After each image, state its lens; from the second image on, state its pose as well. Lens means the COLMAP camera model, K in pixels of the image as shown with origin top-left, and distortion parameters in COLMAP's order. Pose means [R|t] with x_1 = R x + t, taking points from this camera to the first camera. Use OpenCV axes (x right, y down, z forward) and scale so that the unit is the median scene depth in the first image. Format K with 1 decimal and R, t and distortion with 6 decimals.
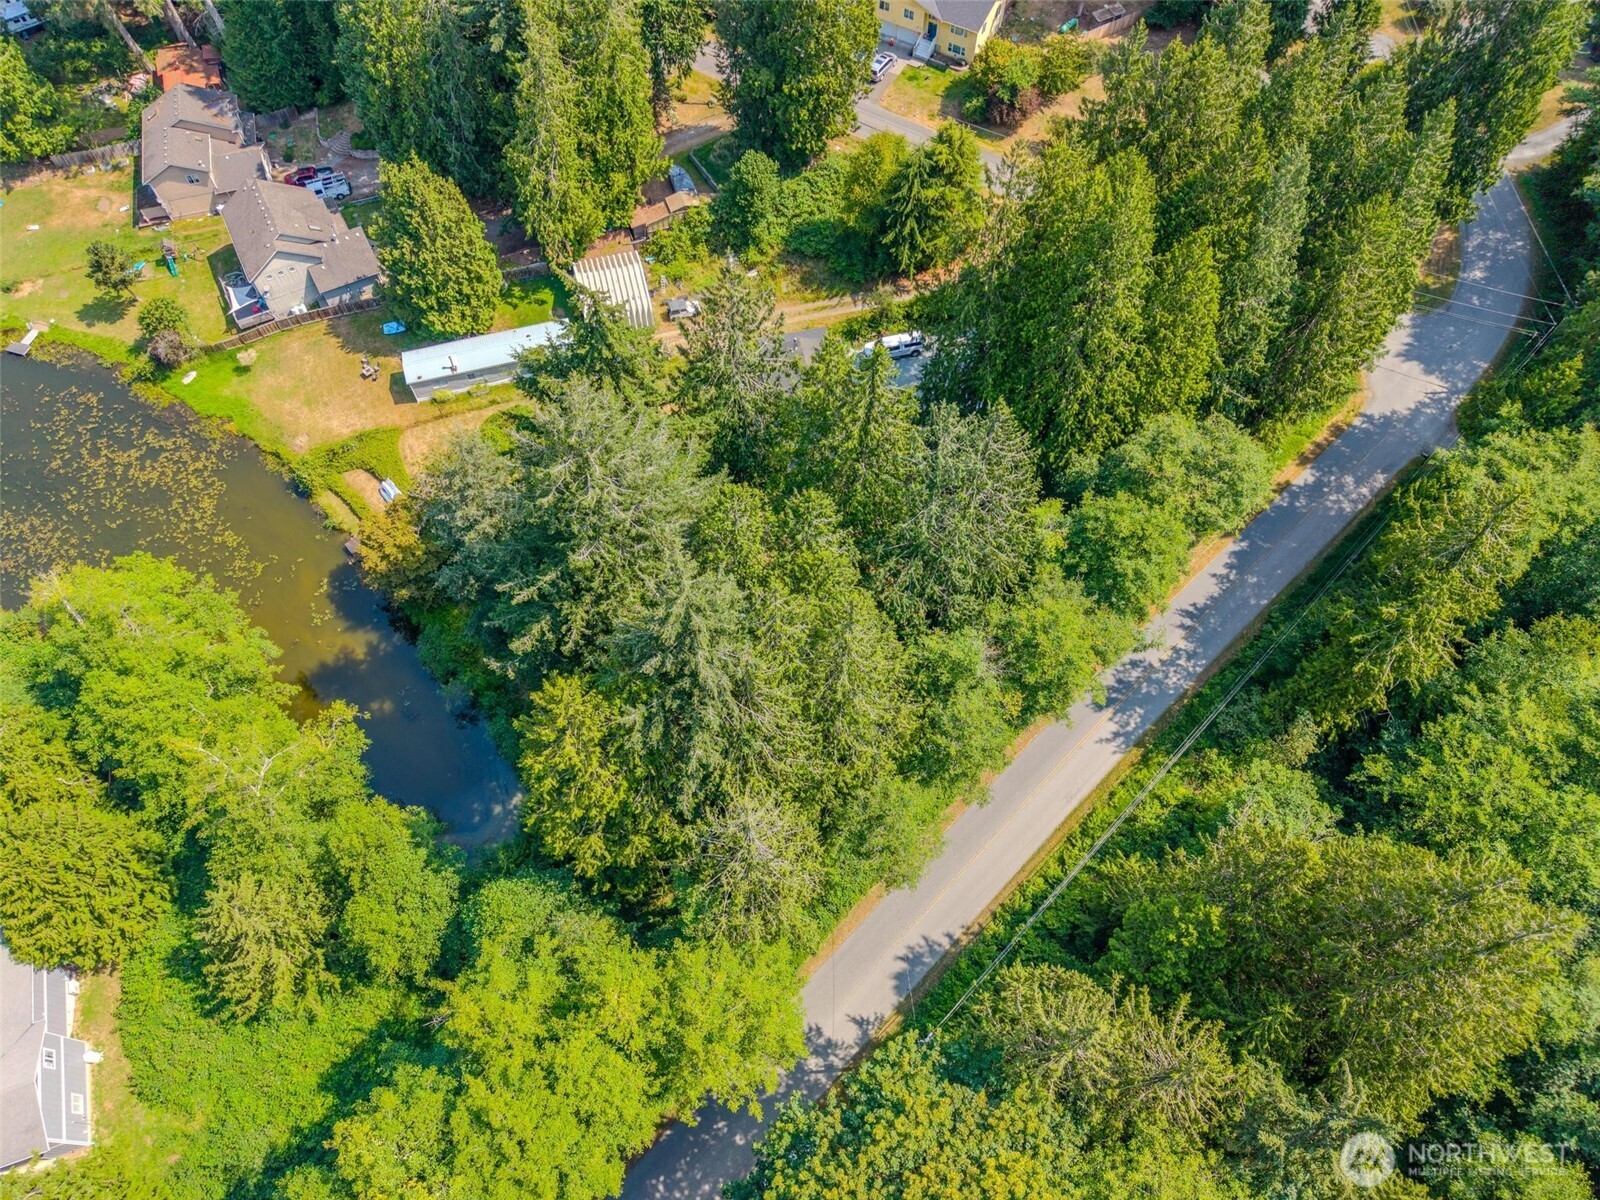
lens RADIAL K [[1074.1, 0, 794.6], [0, 1074.1, 602.8], [0, 0, 1]] dist [0.029826, -0.030896]
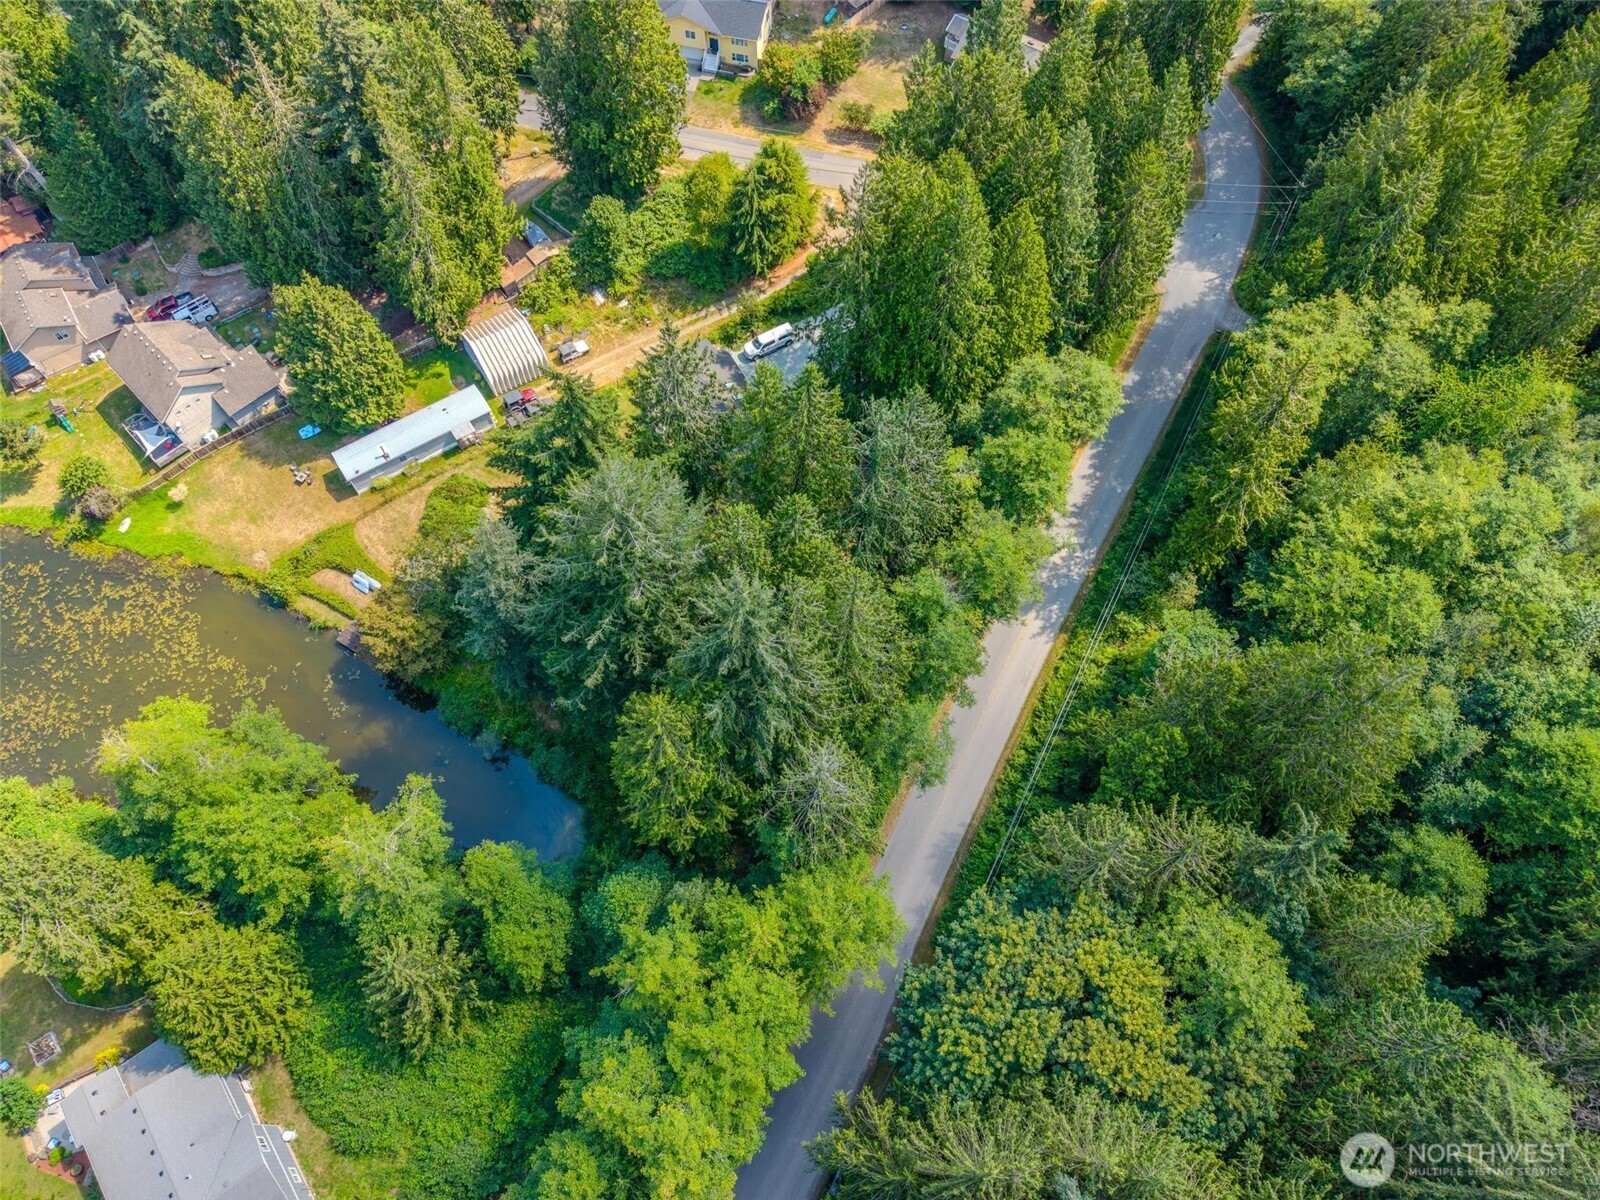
lens RADIAL K [[1074.1, 0, 795.1], [0, 1074.1, 603.9], [0, 0, 1]] dist [0.029826, -0.030896]
pose [[0.955587, -0.262275, 0.134407, -0.143953], [0.256147, 0.964690, 0.061332, -0.047579], [-0.145747, -0.024181, 0.989026, -0.172656]]
